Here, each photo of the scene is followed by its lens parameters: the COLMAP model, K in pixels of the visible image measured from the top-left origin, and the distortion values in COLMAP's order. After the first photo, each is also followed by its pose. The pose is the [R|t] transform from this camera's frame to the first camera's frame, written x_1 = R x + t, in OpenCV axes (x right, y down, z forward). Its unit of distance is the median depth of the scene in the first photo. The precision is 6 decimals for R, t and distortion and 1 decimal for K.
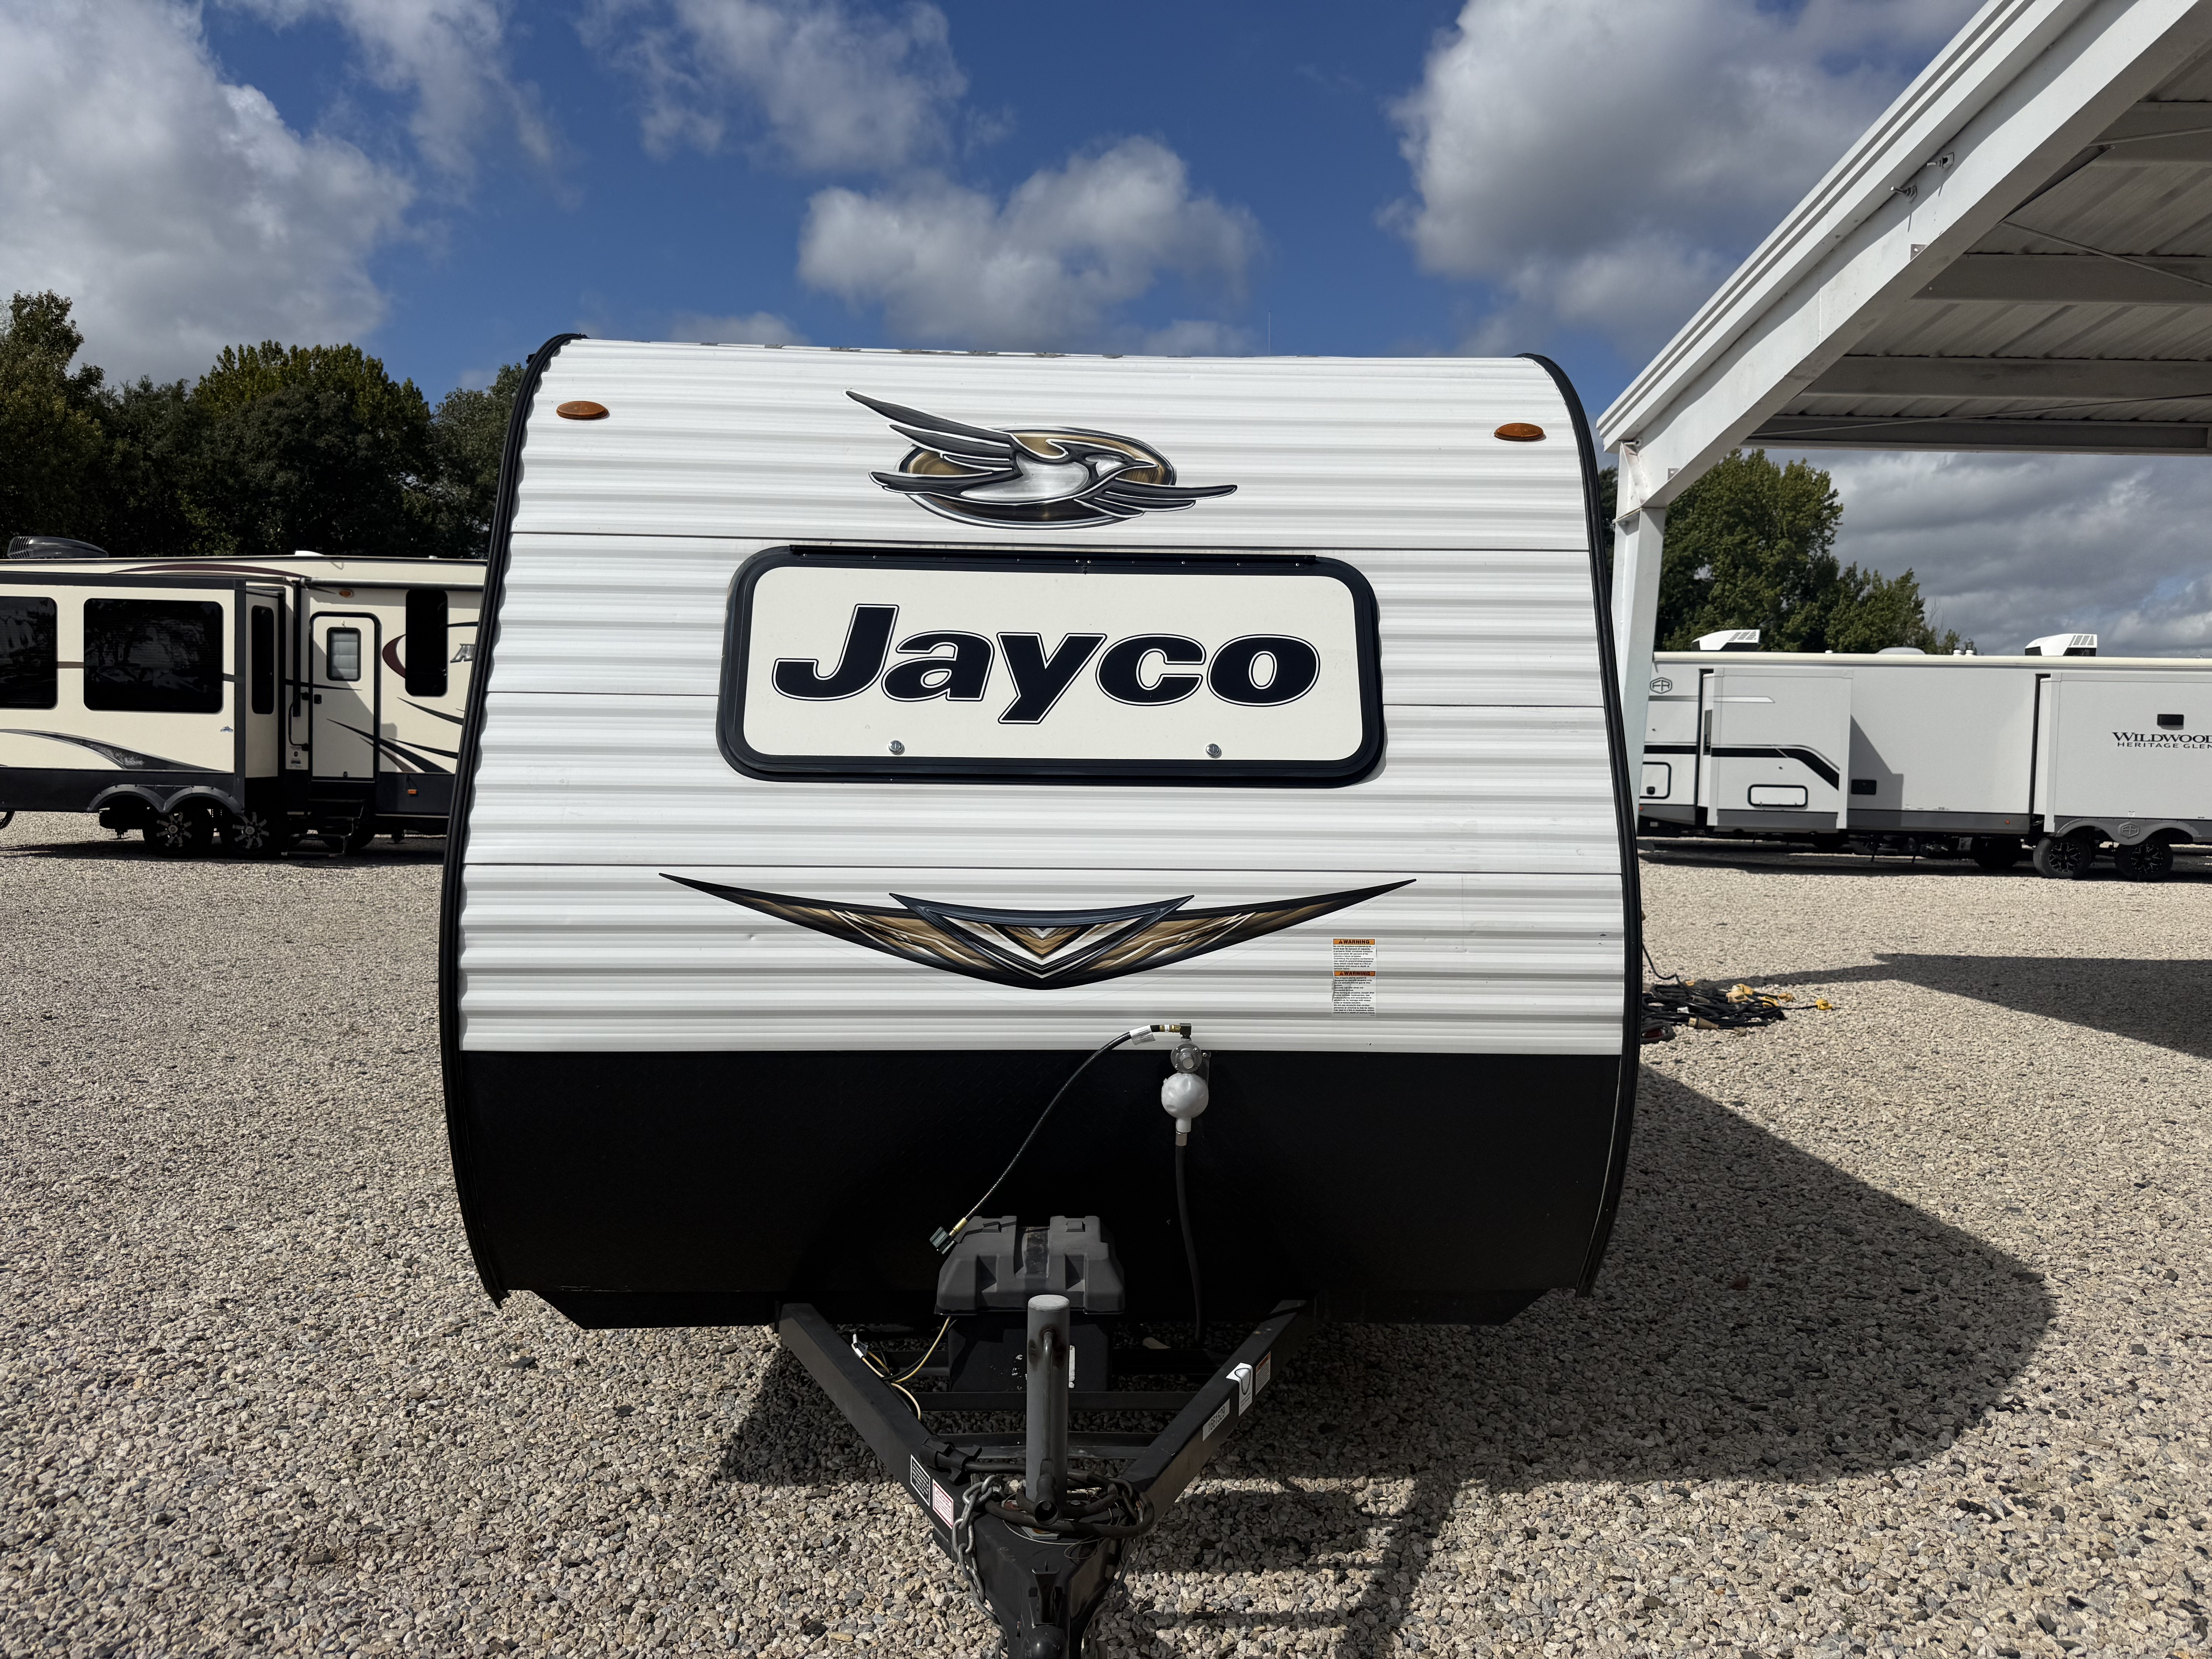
lens RADIAL K [[1570.2, 0, 1093.1], [0, 1570.2, 823.5], [0, 0, 1]] dist [0.033072, -0.039962]
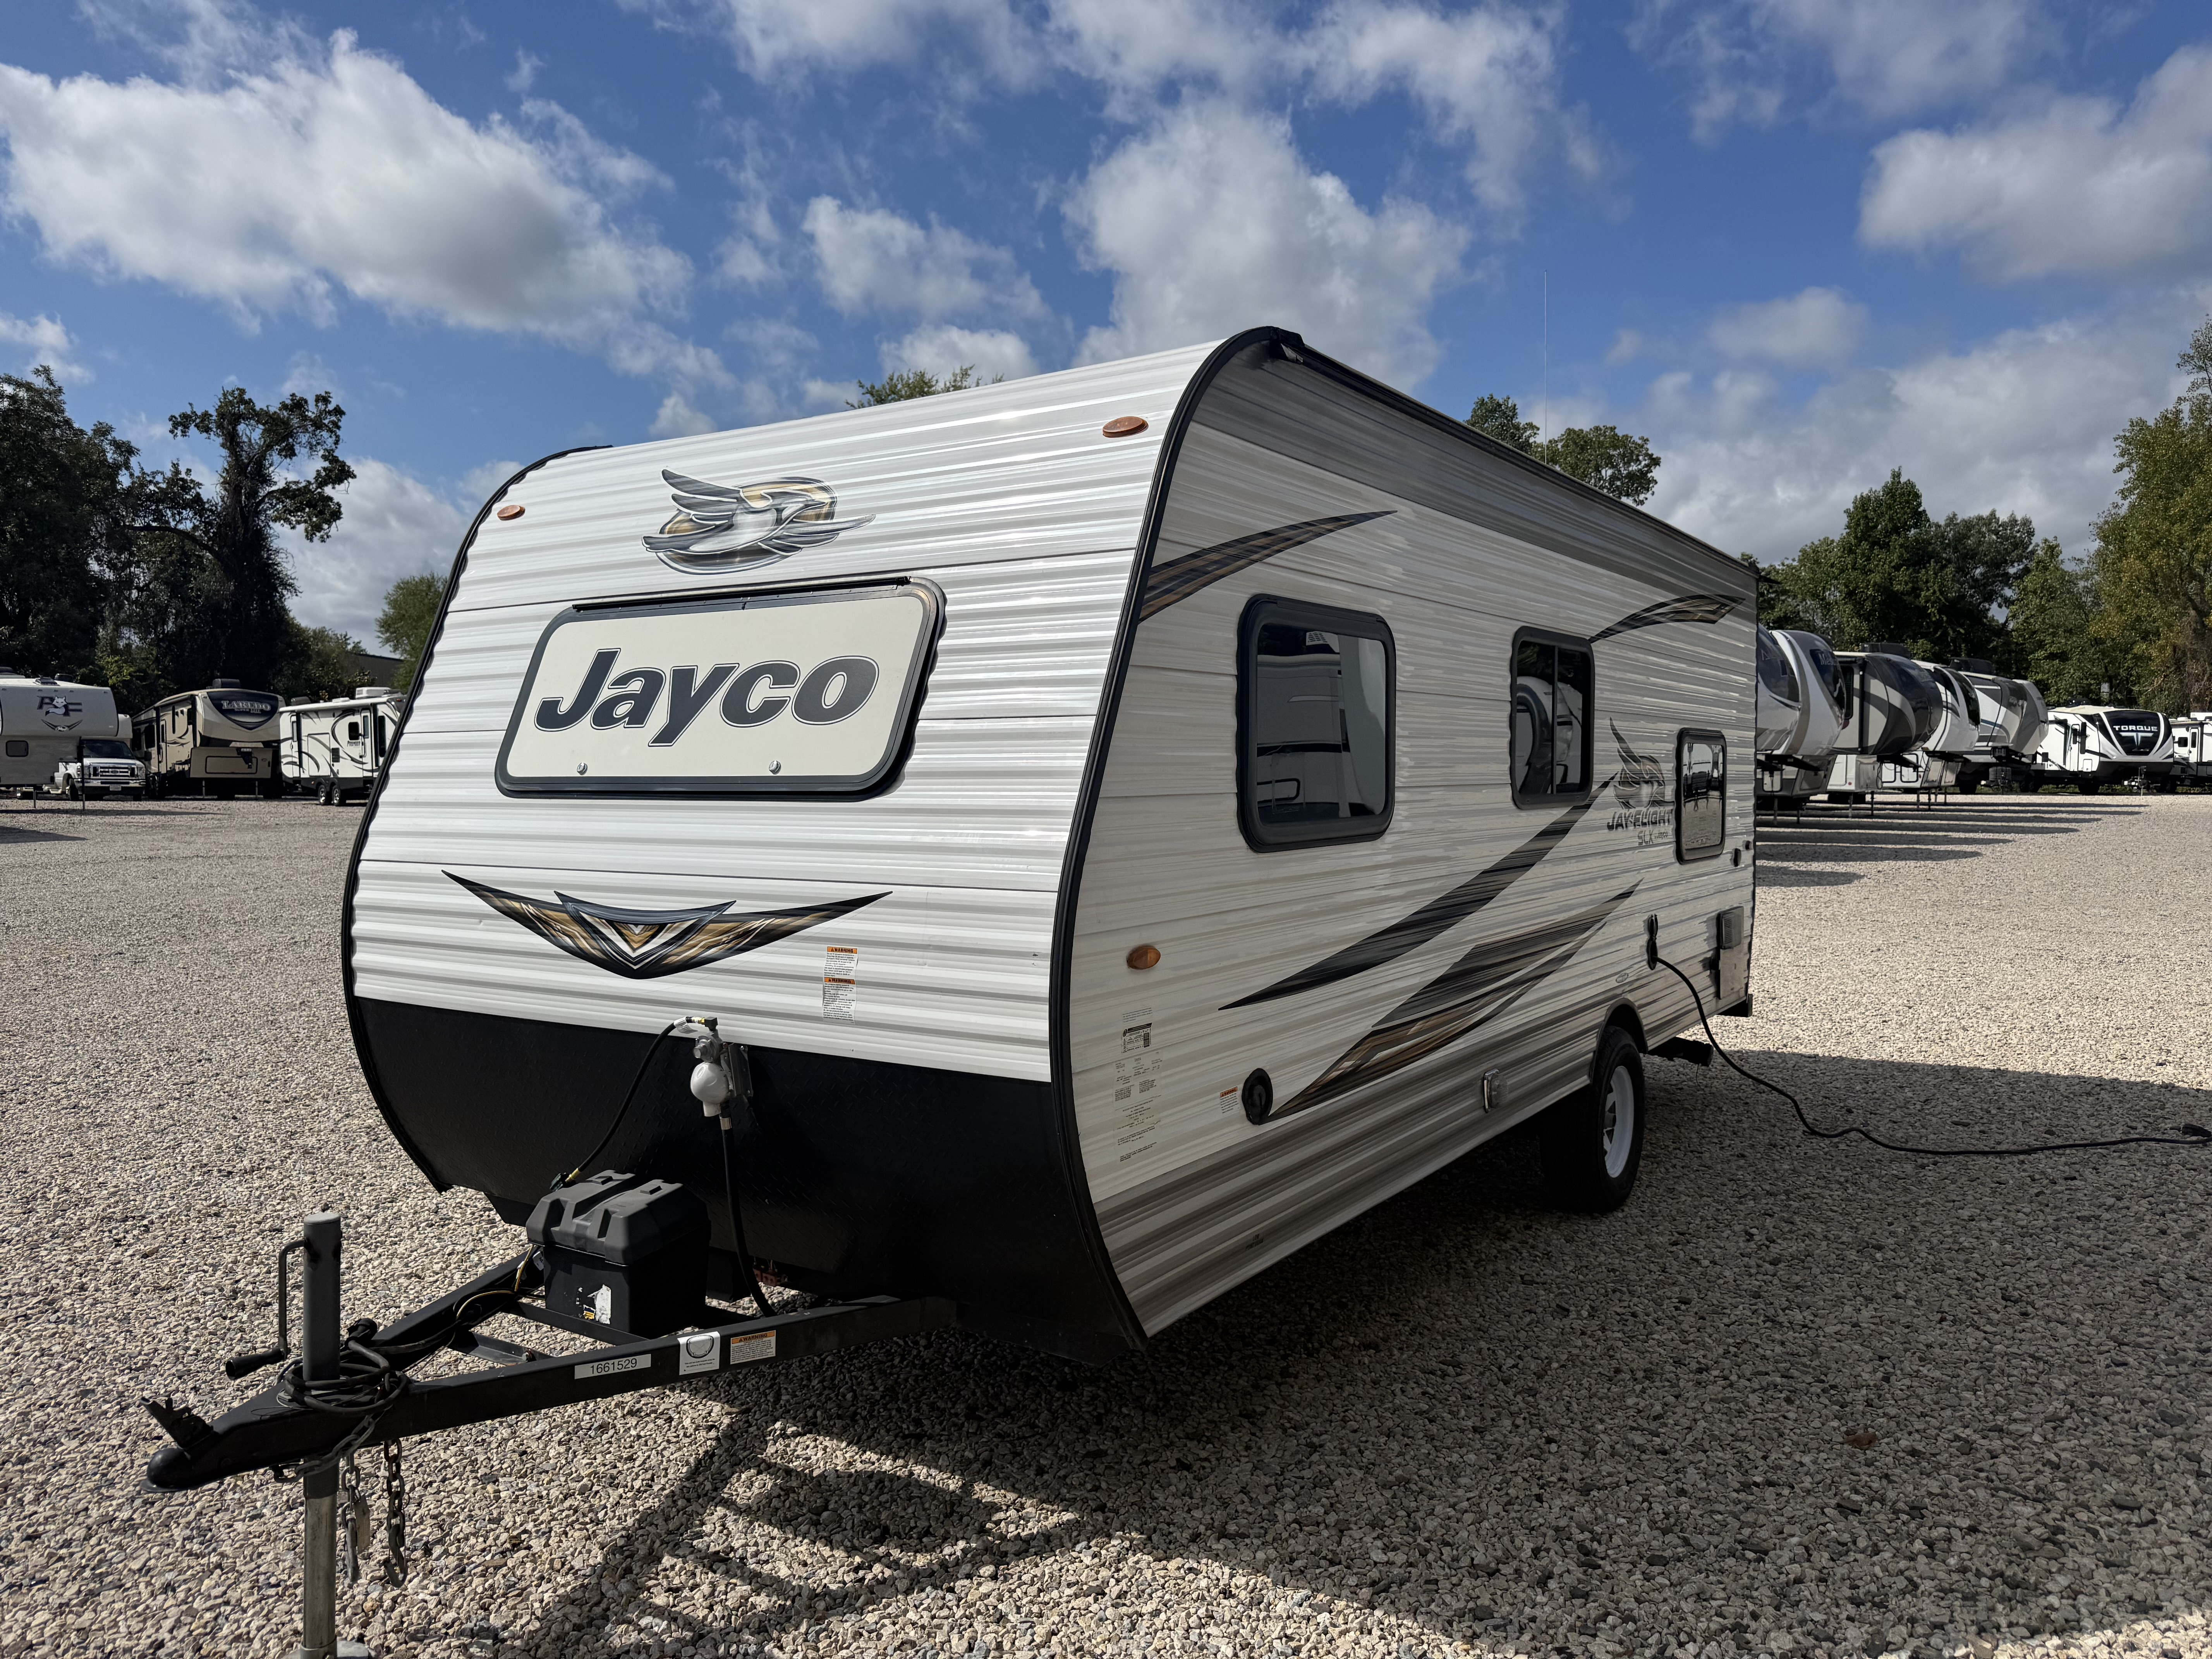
lens RADIAL K [[1570.2, 0, 1114.9], [0, 1570.2, 829.6], [0, 0, 1]] dist [0.033072, -0.039962]
pose [[0.813624, 0.006730, -0.581352, 0.879789], [-0.007805, 0.999969, 0.000653, -0.006251], [0.581339, 0.004006, 0.813652, 0.253159]]
